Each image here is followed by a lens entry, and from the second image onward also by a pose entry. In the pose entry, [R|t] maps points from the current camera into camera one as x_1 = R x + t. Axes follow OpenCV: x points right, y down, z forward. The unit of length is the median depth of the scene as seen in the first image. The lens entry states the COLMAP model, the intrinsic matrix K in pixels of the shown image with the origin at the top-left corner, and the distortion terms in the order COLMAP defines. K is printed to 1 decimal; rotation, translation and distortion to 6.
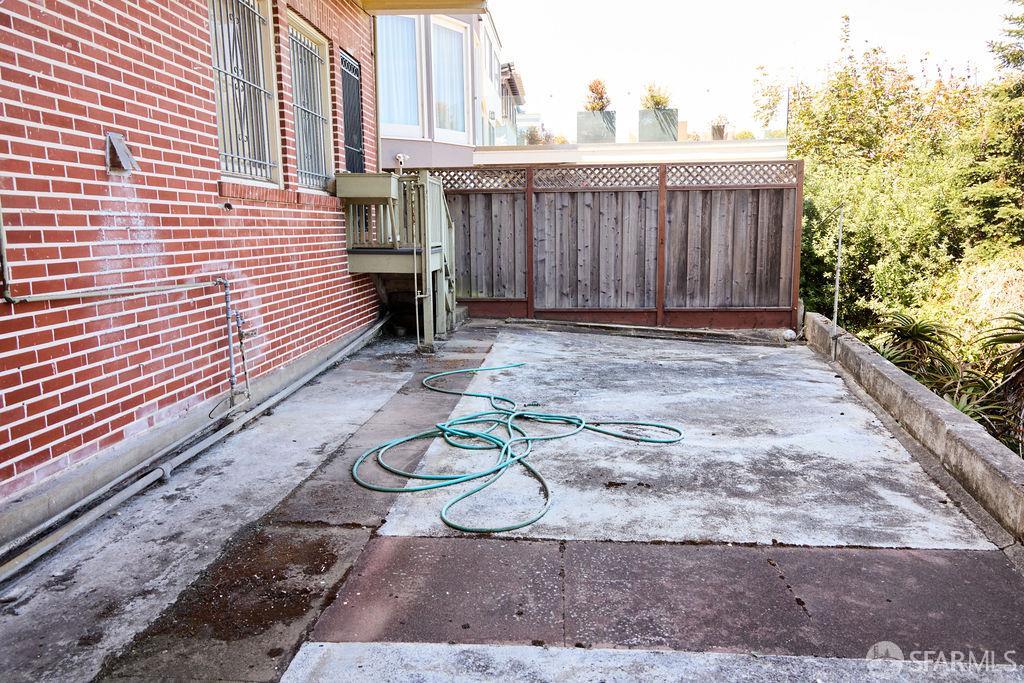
lens RADIAL K [[719.8, 0, 516.9], [0, 719.8, 341.7], [0, 0, 1]] dist [0.019614, -0.004096]
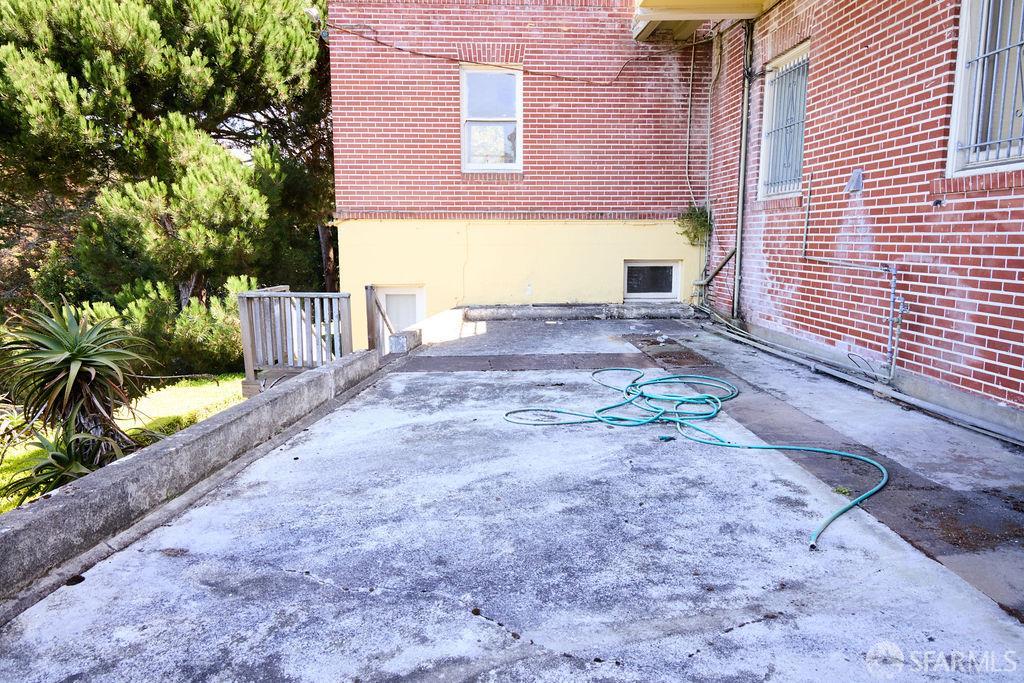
lens RADIAL K [[719.8, 0, 519.9], [0, 719.8, 345.5], [0, 0, 1]] dist [0.019614, -0.004096]
pose [[-0.991923, 0.030579, -0.123099, 0.382736], [-0.008394, 0.952553, 0.304257, -0.351050], [0.126562, 0.302833, -0.944603, 2.277115]]
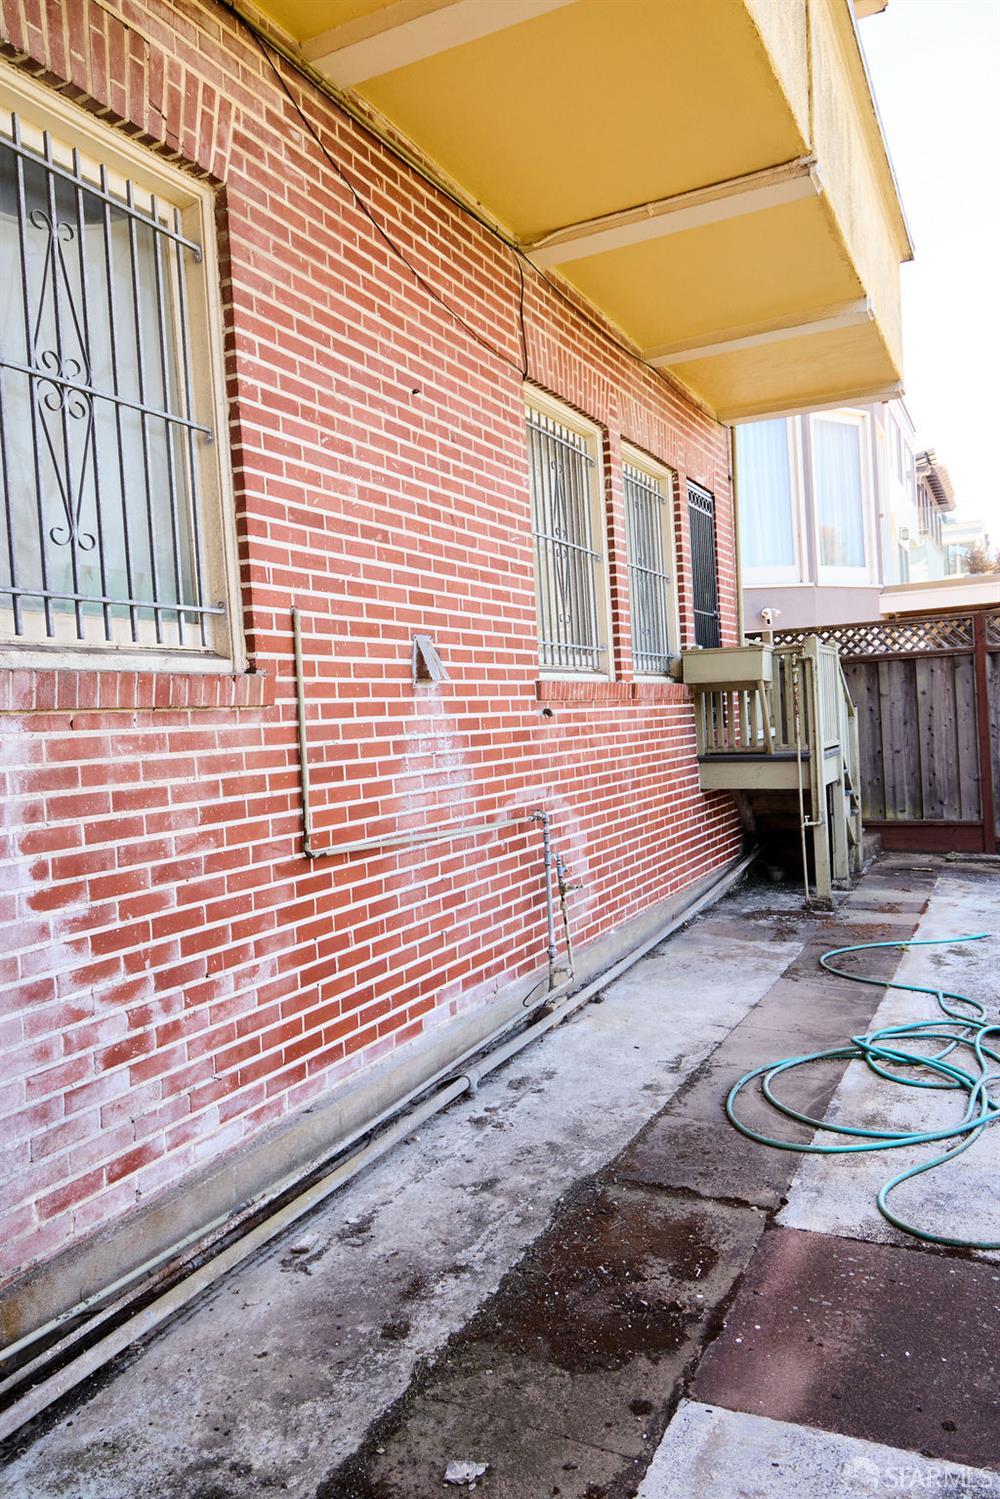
lens RADIAL K [[1053.7, 0, 496.4], [0, 1053.7, 744.8], [0, 0, 1]] dist [0.019614, -0.004096]
pose [[0.919426, -0.032669, -0.391903, -0.029118], [-0.014915, 0.992930, -0.117762, -0.030282], [0.392979, 0.114119, 0.912439, -0.004399]]
